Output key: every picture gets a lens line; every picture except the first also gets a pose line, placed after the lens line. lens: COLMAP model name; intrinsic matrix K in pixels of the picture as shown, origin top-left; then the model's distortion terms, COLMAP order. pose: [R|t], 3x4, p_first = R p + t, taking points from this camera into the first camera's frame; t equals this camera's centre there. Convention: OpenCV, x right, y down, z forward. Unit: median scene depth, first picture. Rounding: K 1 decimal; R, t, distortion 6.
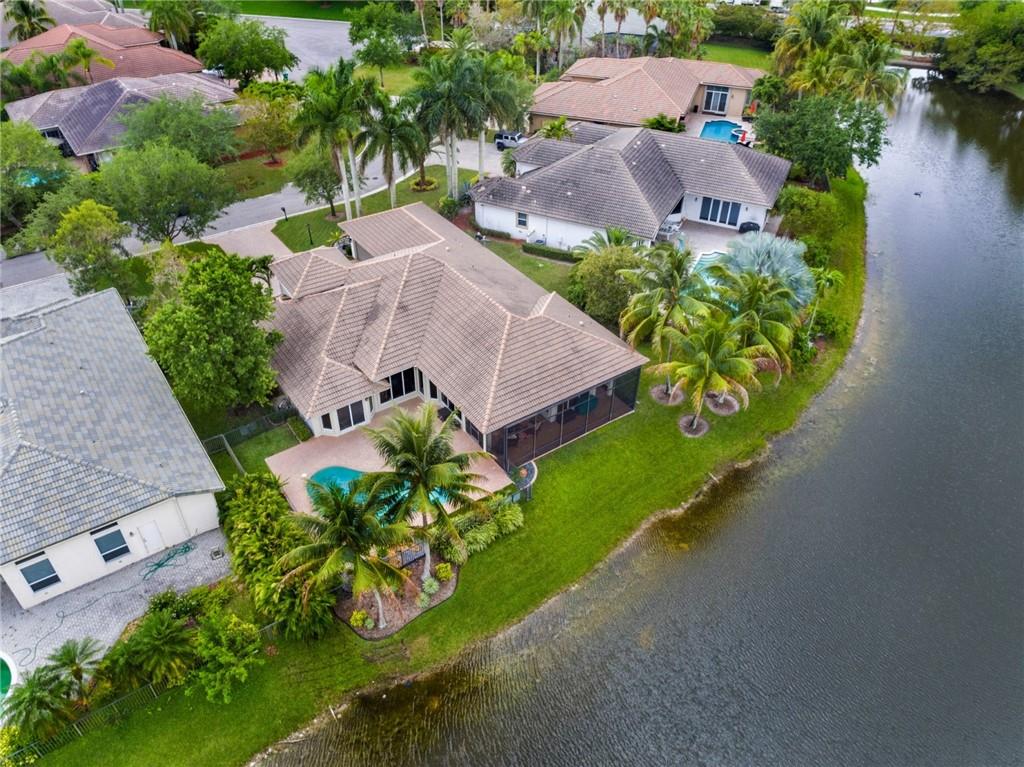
lens RADIAL K [[728.3, 0, 512.6], [0, 728.3, 384.9], [0, 0, 1]] dist [0.009993, -0.000282]
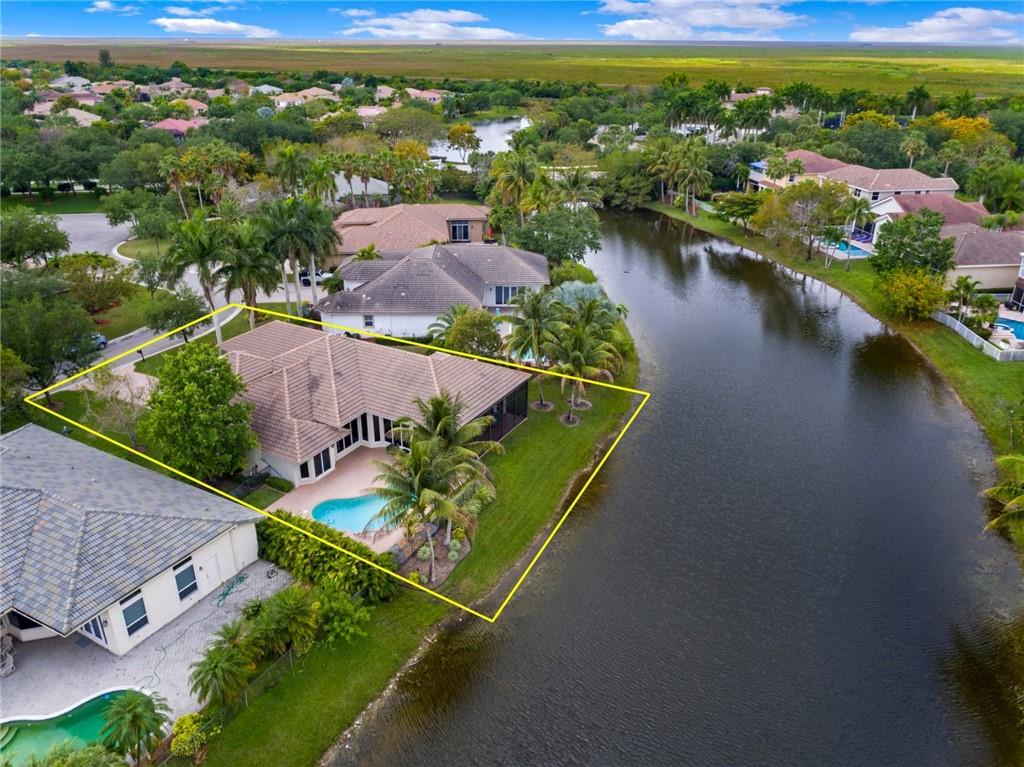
lens RADIAL K [[728.3, 0, 512.3], [0, 728.3, 383.2], [0, 0, 1]] dist [0.009993, -0.000282]
pose [[0.904367, -0.189767, 0.382242, -0.255591], [0.270418, 0.947744, -0.169282, 0.140476], [-0.330144, 0.256458, 0.908424, -0.147482]]
